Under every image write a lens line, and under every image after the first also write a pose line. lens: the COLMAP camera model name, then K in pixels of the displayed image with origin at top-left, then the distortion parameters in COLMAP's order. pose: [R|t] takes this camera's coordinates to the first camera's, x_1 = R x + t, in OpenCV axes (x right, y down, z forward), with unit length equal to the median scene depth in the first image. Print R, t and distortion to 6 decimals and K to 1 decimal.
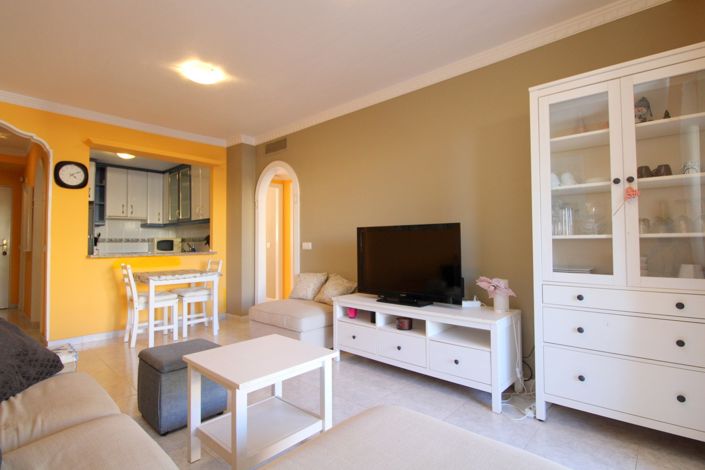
lens RADIAL K [[348.1, 0, 356.9], [0, 348.1, 229.1], [0, 0, 1]] dist [0.001413, -0.014733]
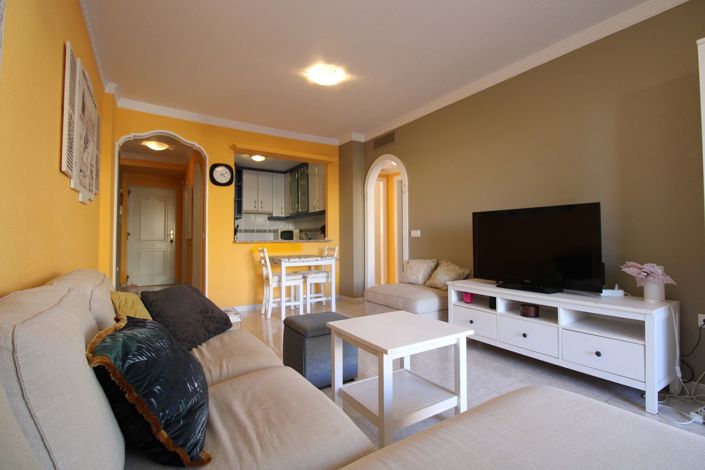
lens RADIAL K [[328.2, 0, 356.1], [0, 328.2, 228.6], [0, 0, 1]] dist [0.000024, -0.013275]
pose [[0.964043, -0.003779, -0.265720, -0.062267], [0.006514, 0.999934, 0.009411, 0.026279], [0.265667, -0.010804, 0.964004, 0.007535]]
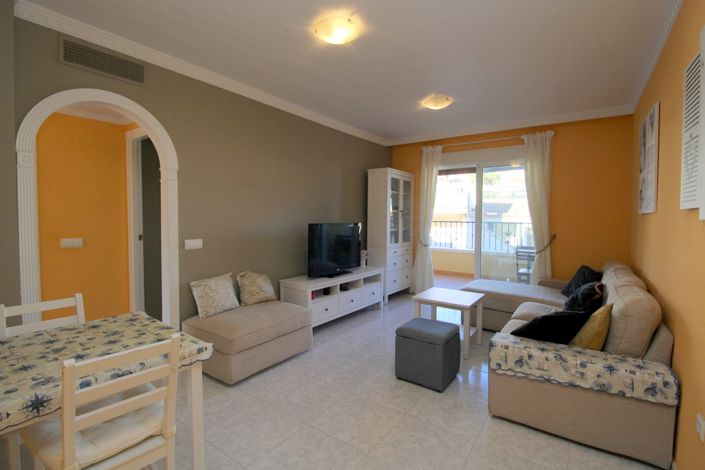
lens RADIAL K [[348.1, 0, 356.9], [0, 348.1, 229.1], [0, 0, 1]] dist [0.001413, -0.014733]
pose [[-0.149469, -0.014597, 0.988659, -1.036731], [-0.034562, 0.999357, 0.009530, -0.001371], [-0.988162, -0.032745, -0.149878, 0.879144]]
